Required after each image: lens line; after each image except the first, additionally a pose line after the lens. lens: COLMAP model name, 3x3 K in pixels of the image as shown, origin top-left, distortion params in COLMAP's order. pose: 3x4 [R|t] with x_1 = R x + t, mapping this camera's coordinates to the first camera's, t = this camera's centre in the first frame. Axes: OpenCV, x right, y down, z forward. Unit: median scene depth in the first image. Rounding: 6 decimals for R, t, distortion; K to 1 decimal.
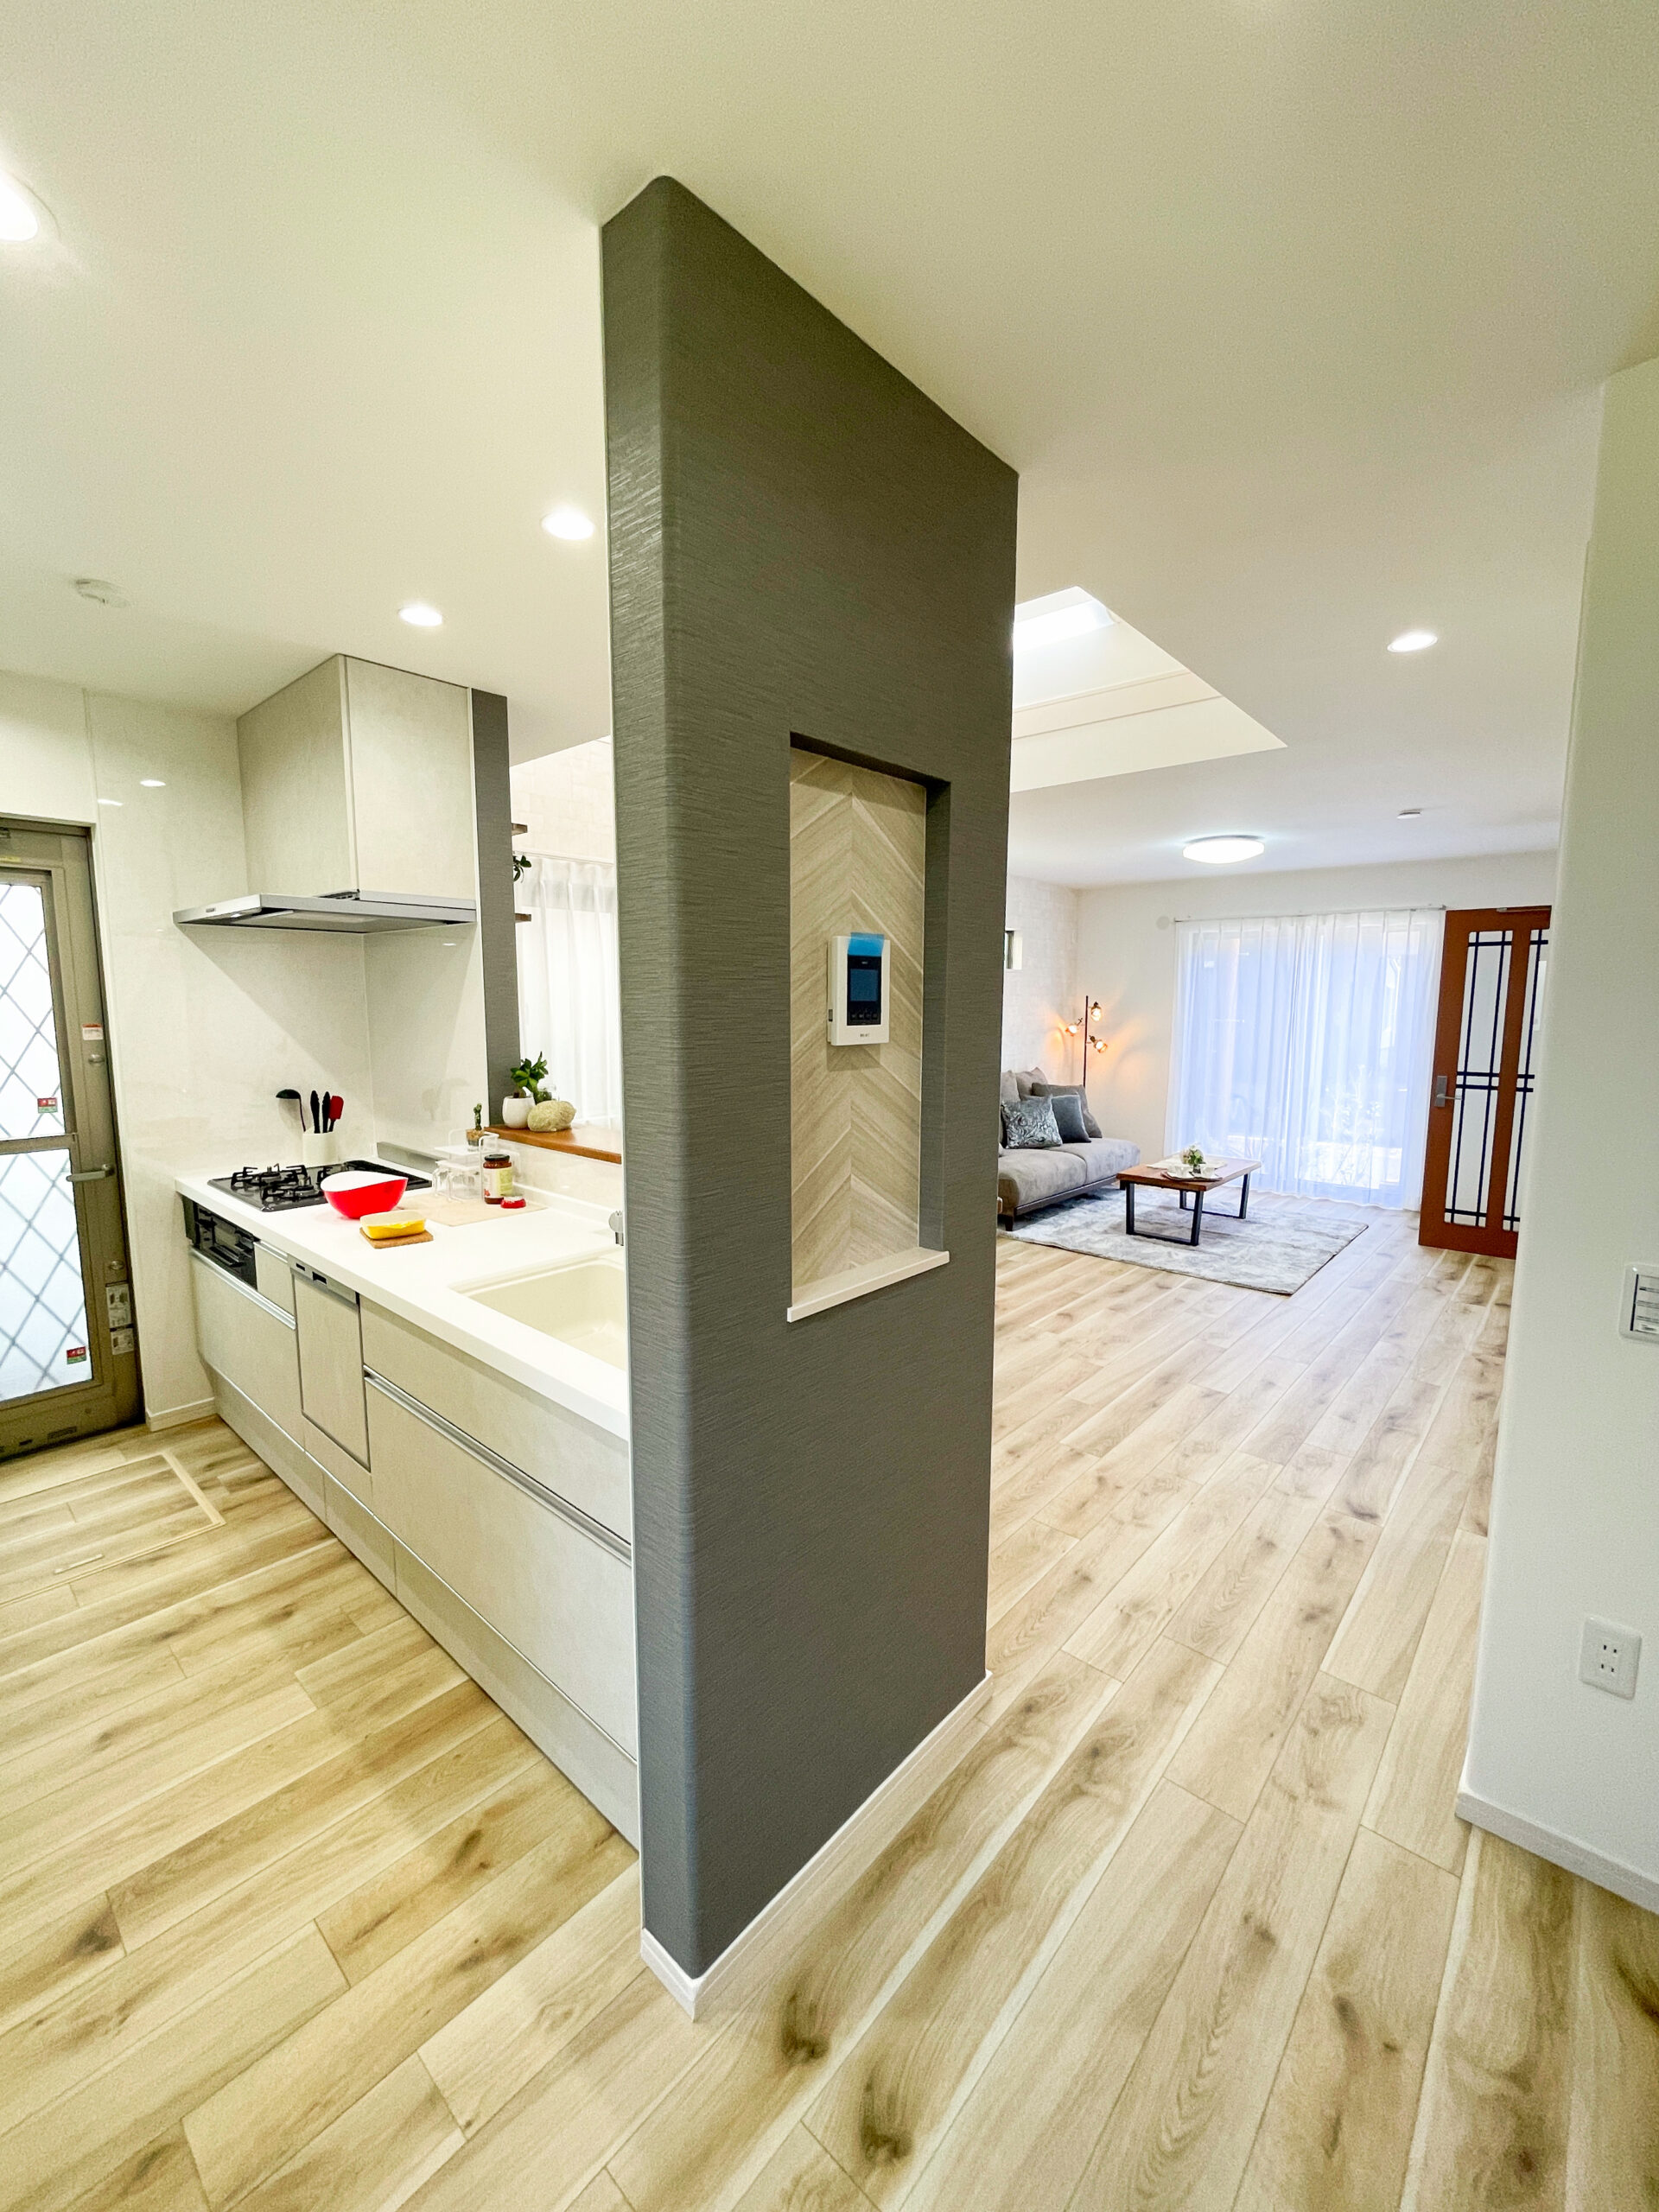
lens RADIAL K [[895.9, 0, 829.5], [0, 895.9, 1106.0], [0, 0, 1]] dist [-0.001614, -0.000422]
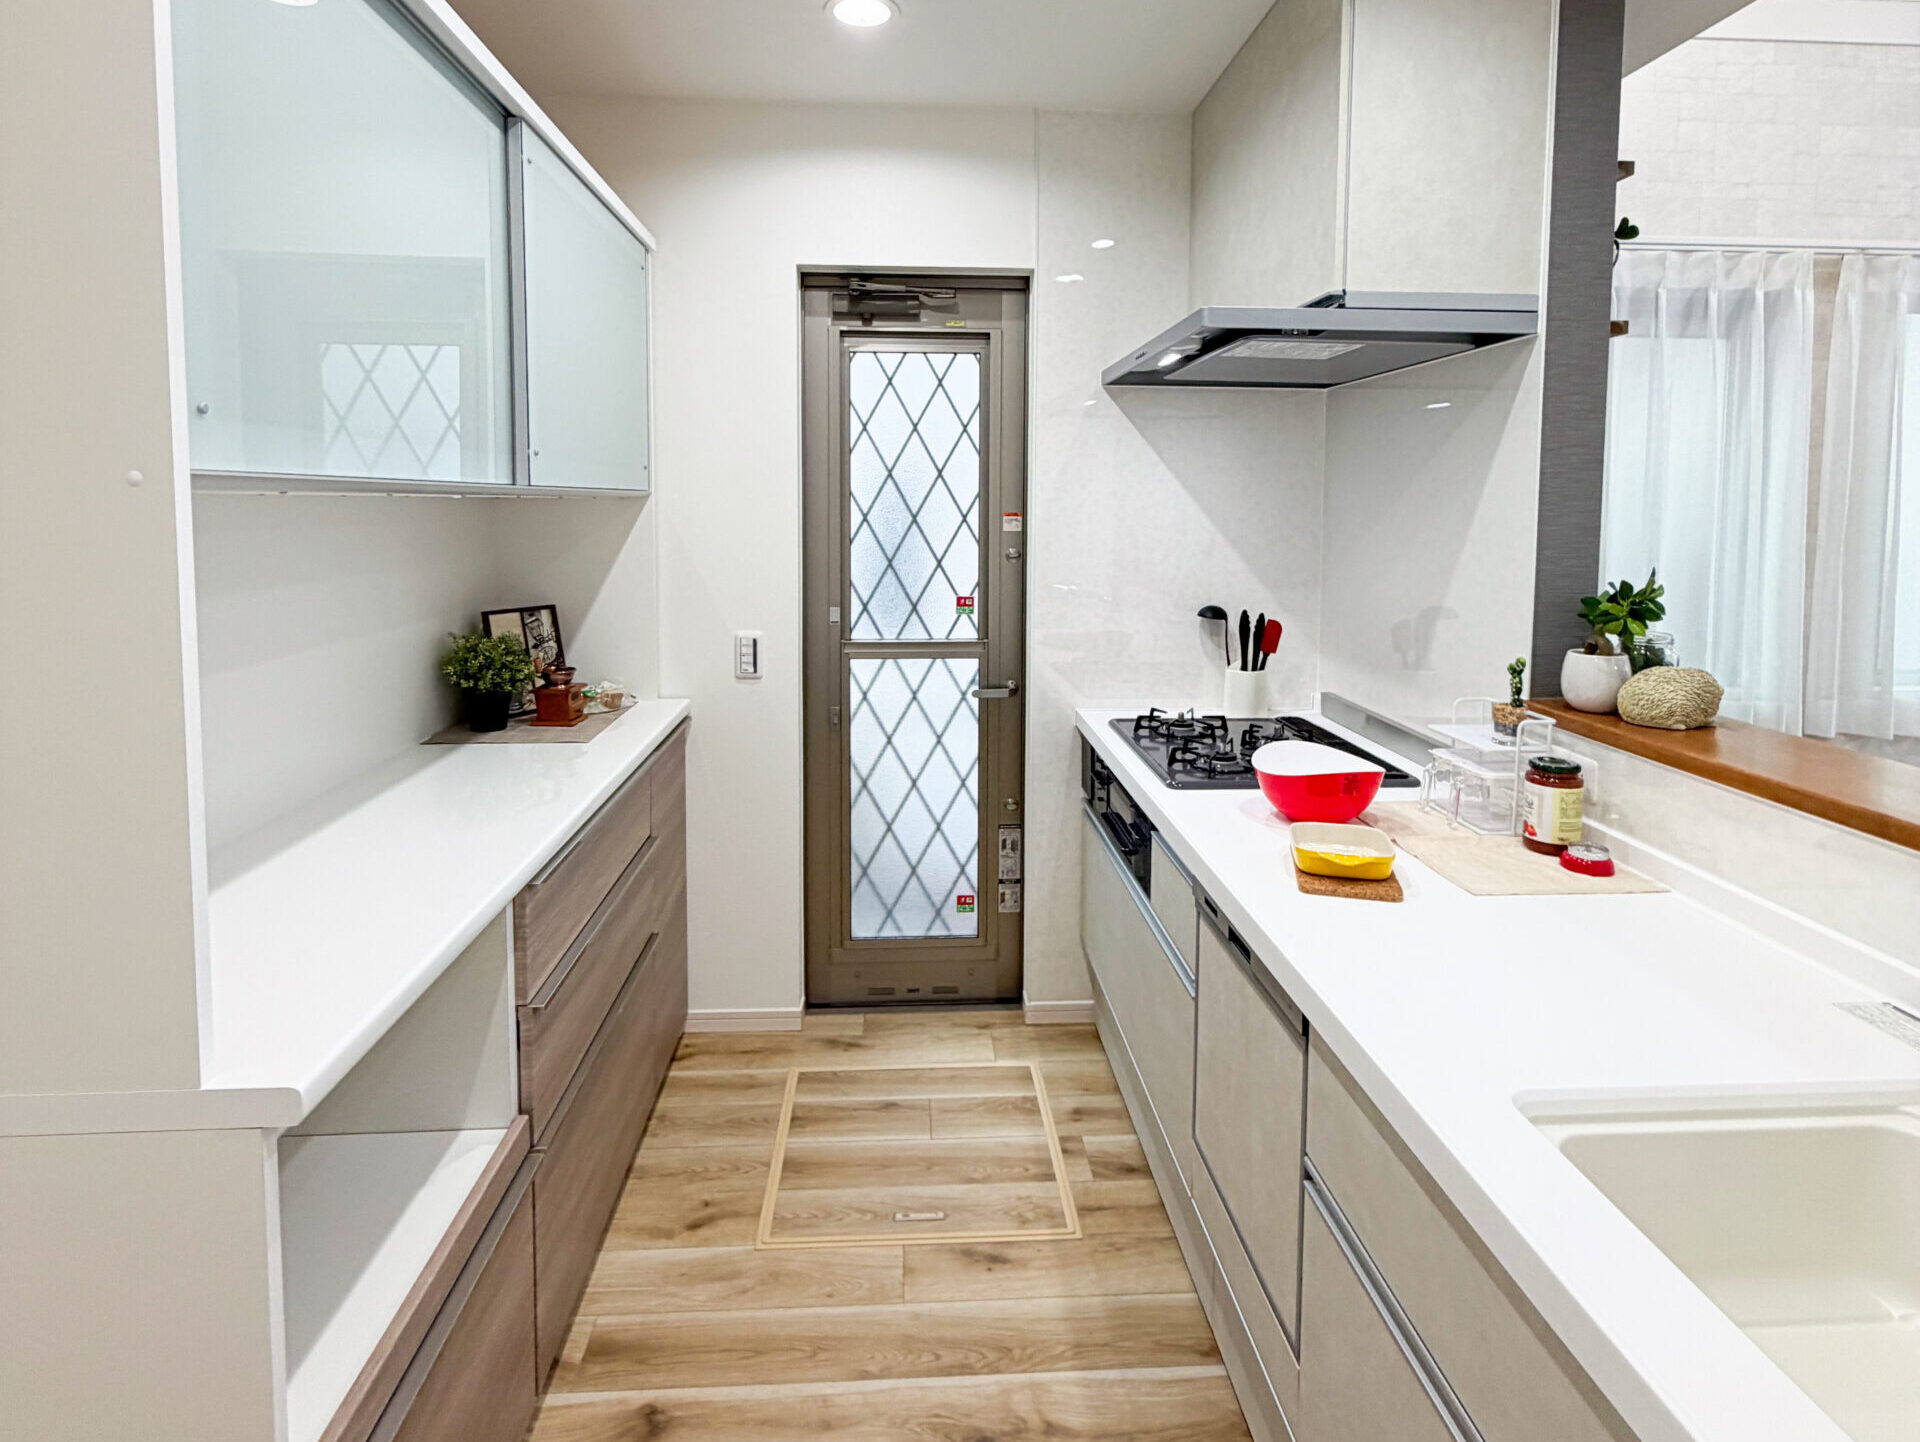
lens RADIAL K [[1020.6, 0, 956.2], [0, 1020.6, 566.1], [0, 0, 1]] dist [-0.002244, -0.000427]
pose [[0.705112, 0.043392, -0.707767, -0.190397], [-0.087895, 0.995777, -0.026515, -0.011832], [0.703627, 0.080905, 0.705949, 0.303995]]
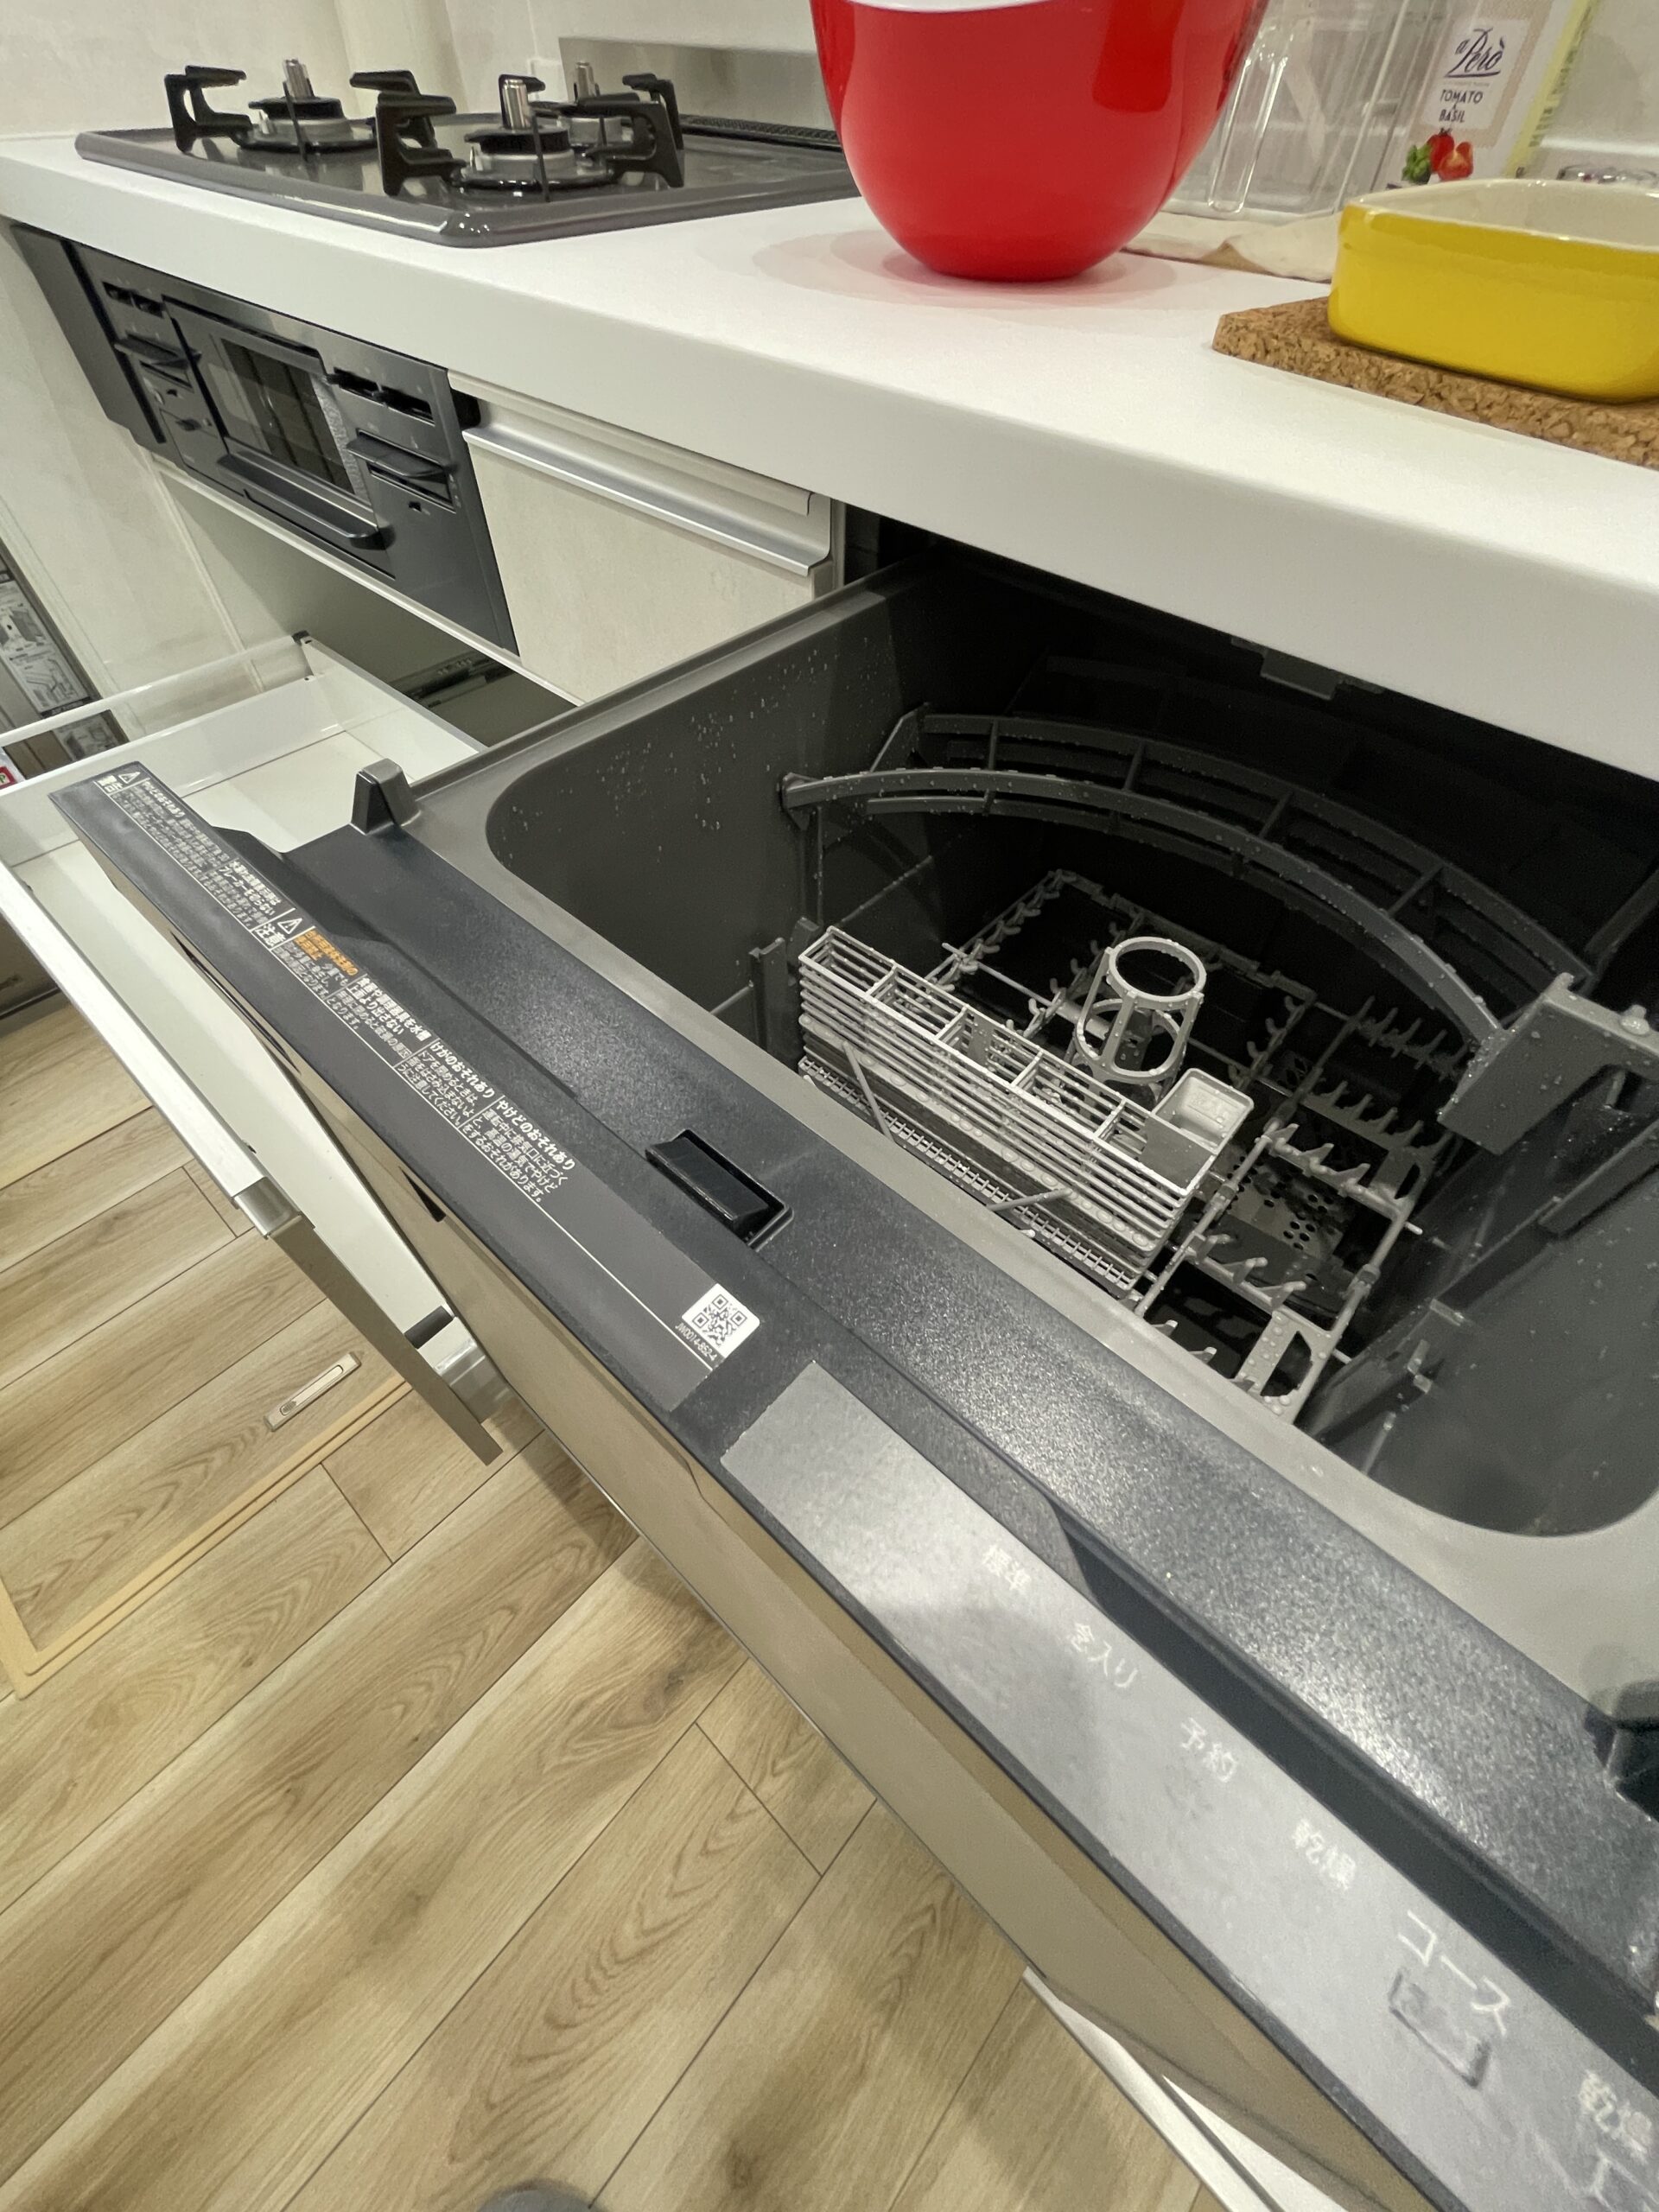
lens RADIAL K [[895.9, 0, 829.5], [0, 895.9, 1106.0], [0, 0, 1]] dist [-0.001614, -0.000422]
pose [[0.999831, 0.018308, -0.001781, -0.495531], [-0.011929, 0.719077, 0.694828, 0.106811], [0.014002, -0.694689, 0.719174, 0.656119]]
